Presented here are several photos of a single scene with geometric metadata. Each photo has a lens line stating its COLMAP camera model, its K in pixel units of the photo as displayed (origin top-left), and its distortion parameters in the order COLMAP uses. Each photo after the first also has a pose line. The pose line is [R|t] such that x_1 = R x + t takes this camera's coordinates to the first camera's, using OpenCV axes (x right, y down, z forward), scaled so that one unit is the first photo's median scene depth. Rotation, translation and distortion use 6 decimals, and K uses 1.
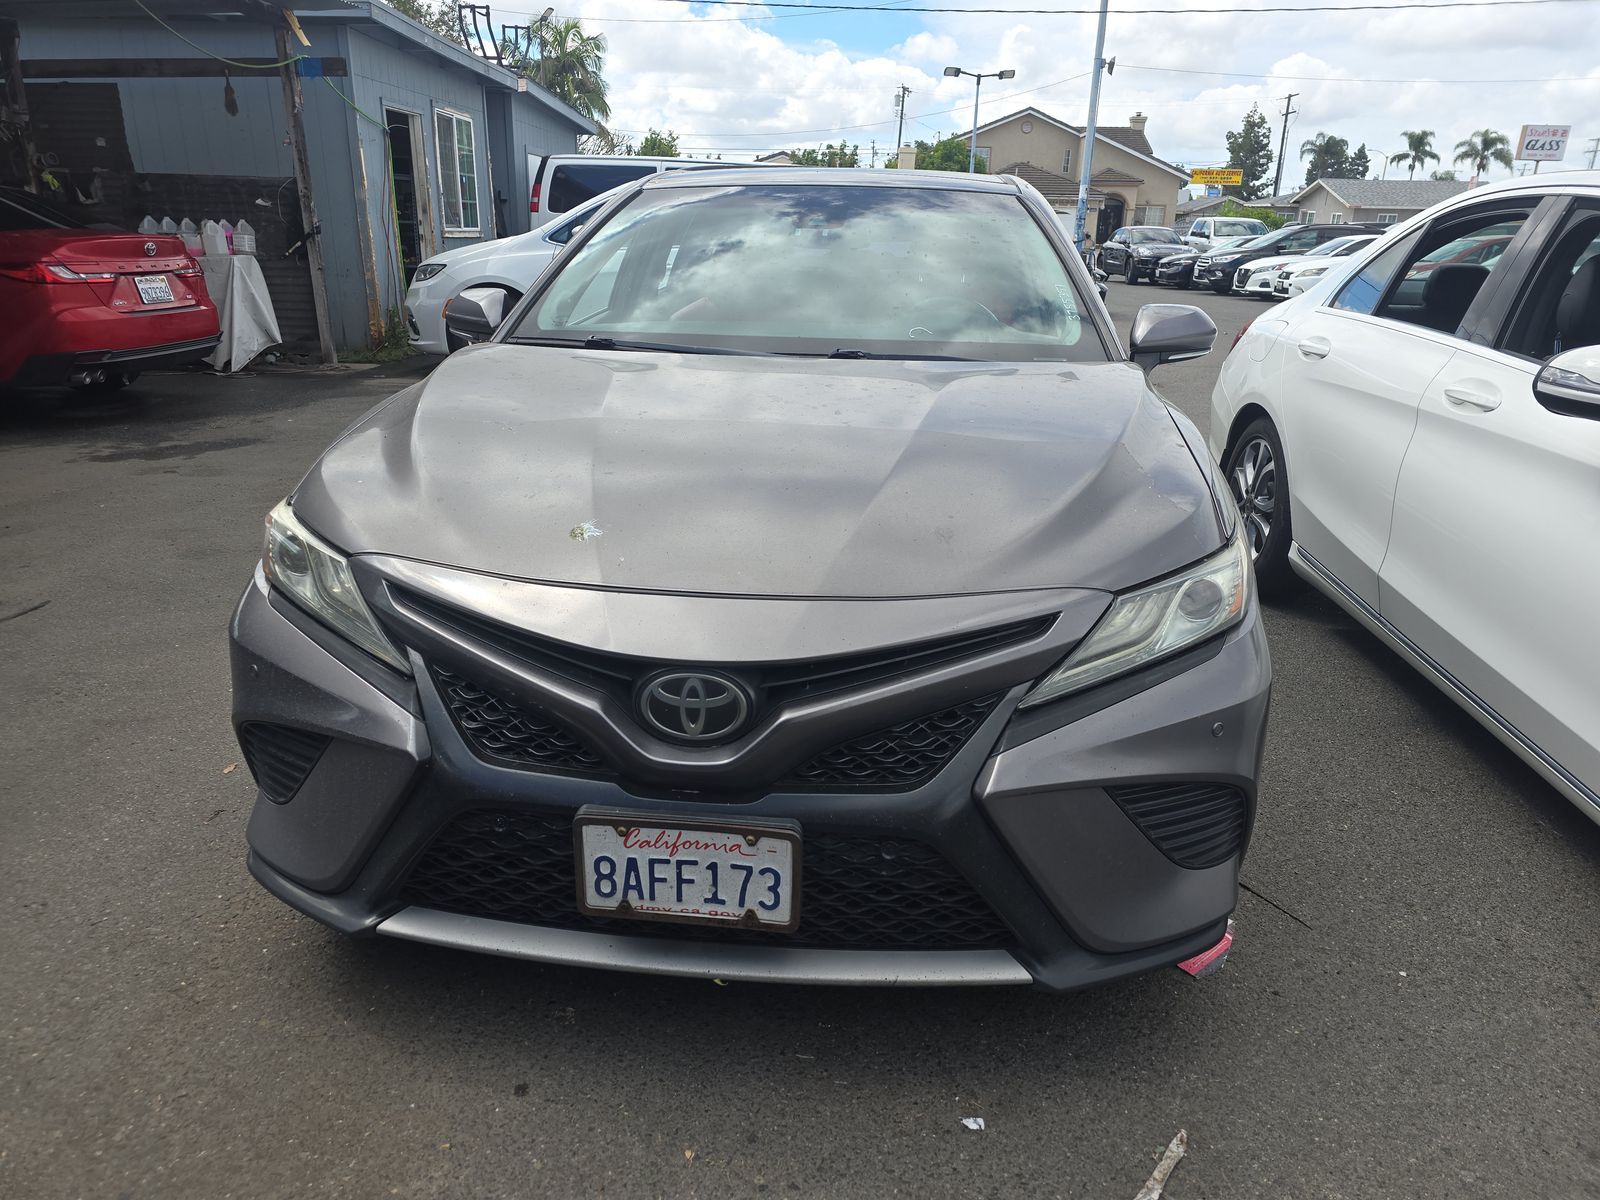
lens RADIAL K [[1082.2, 0, 797.0], [0, 1082.2, 601.0], [0, 0, 1]] dist [0.038238, -0.030445]
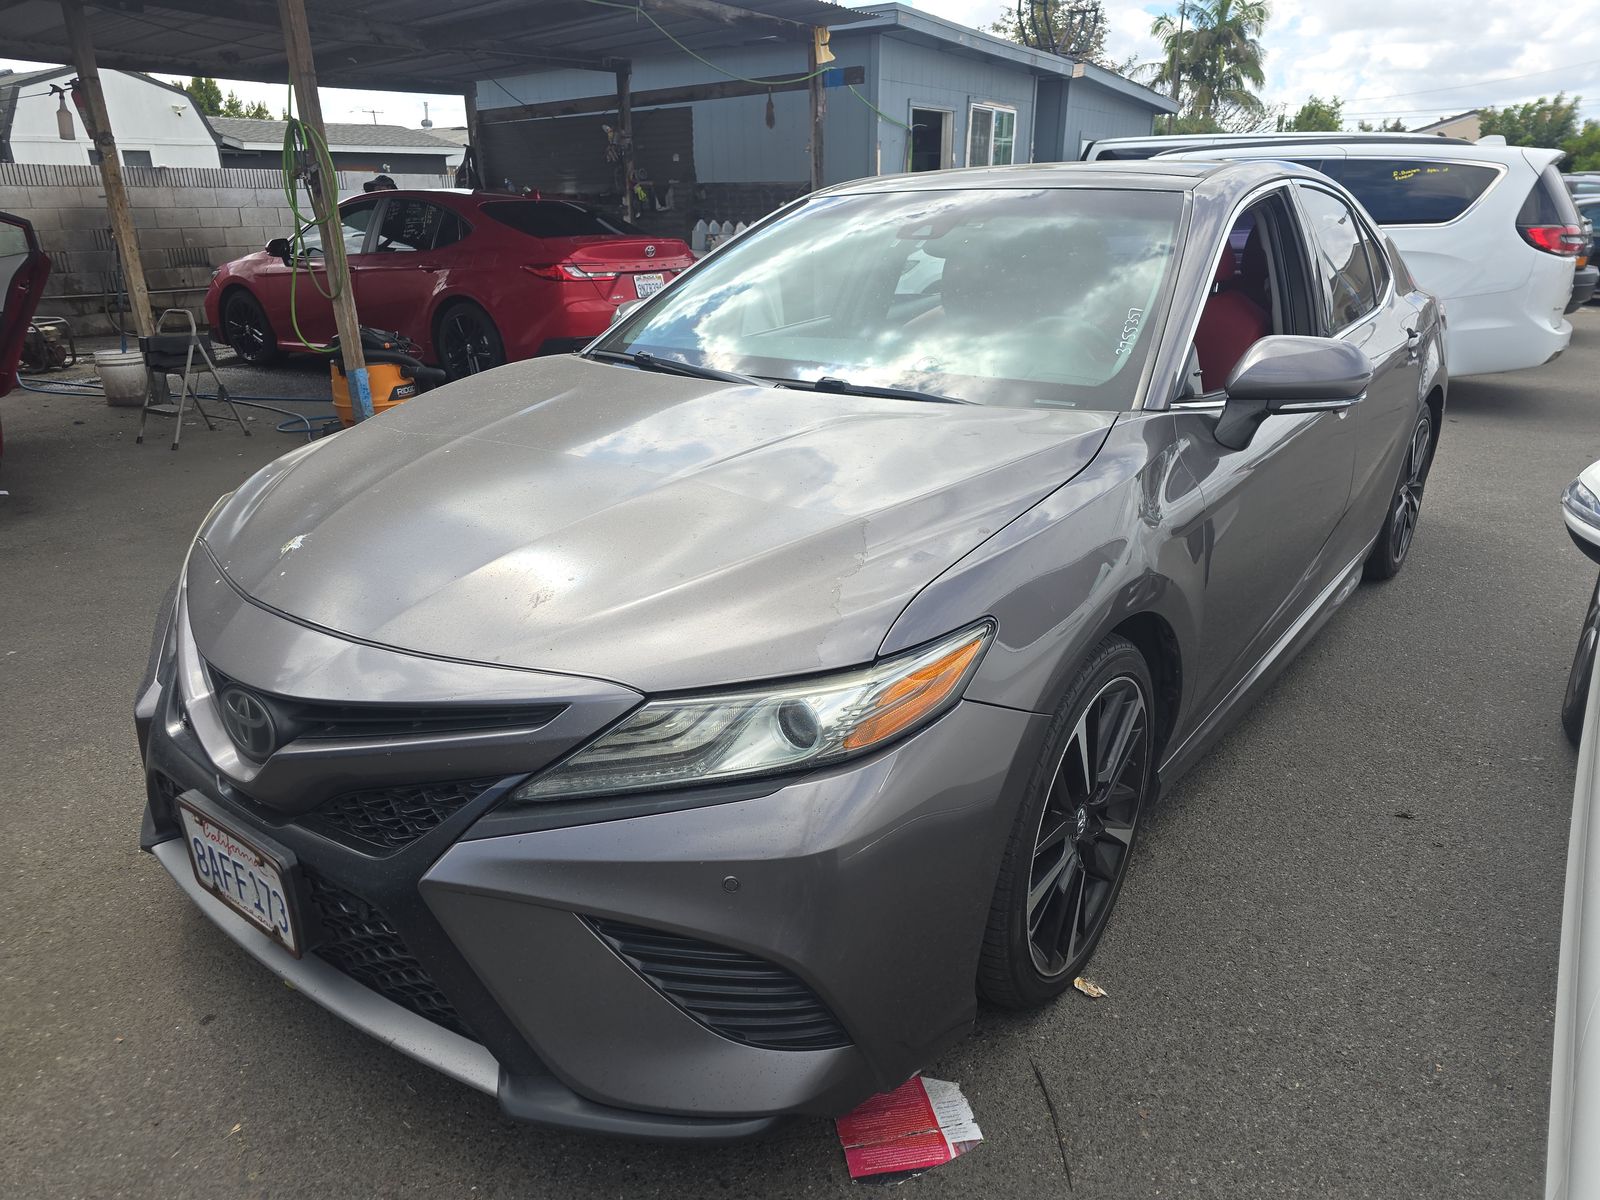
lens RADIAL K [[1082.2, 0, 796.0], [0, 1082.2, 604.3], [0, 0, 1]] dist [0.038238, -0.030445]
pose [[0.853213, 0.153483, -0.498468, 0.104419], [-0.145271, 0.987834, 0.055508, -0.018533], [0.500923, 0.025053, 0.865129, 0.040910]]
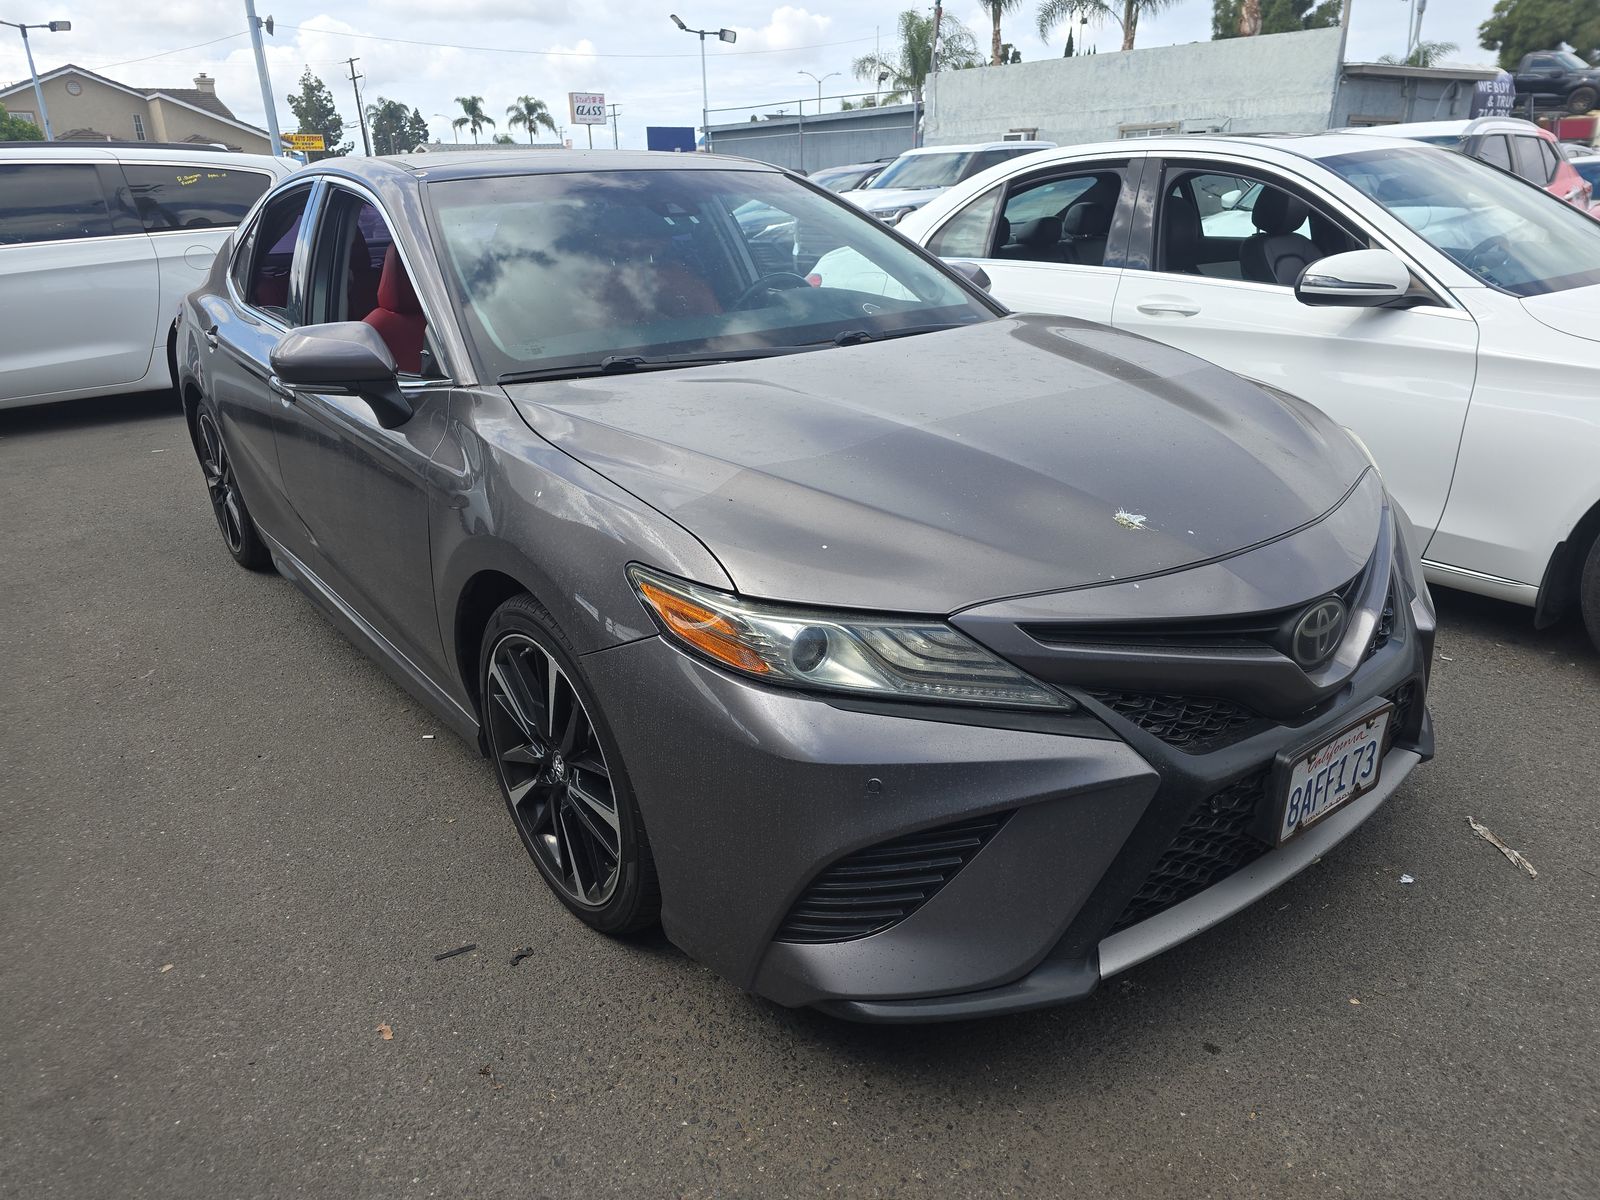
lens RADIAL K [[1082.2, 0, 802.6], [0, 1082.2, 604.0], [0, 0, 1]] dist [0.038238, -0.030445]
pose [[0.723598, -0.289669, 0.626496, -0.145828], [0.270799, 0.954042, 0.128343, -0.027529], [-0.634881, 0.076785, 0.768785, 0.055219]]
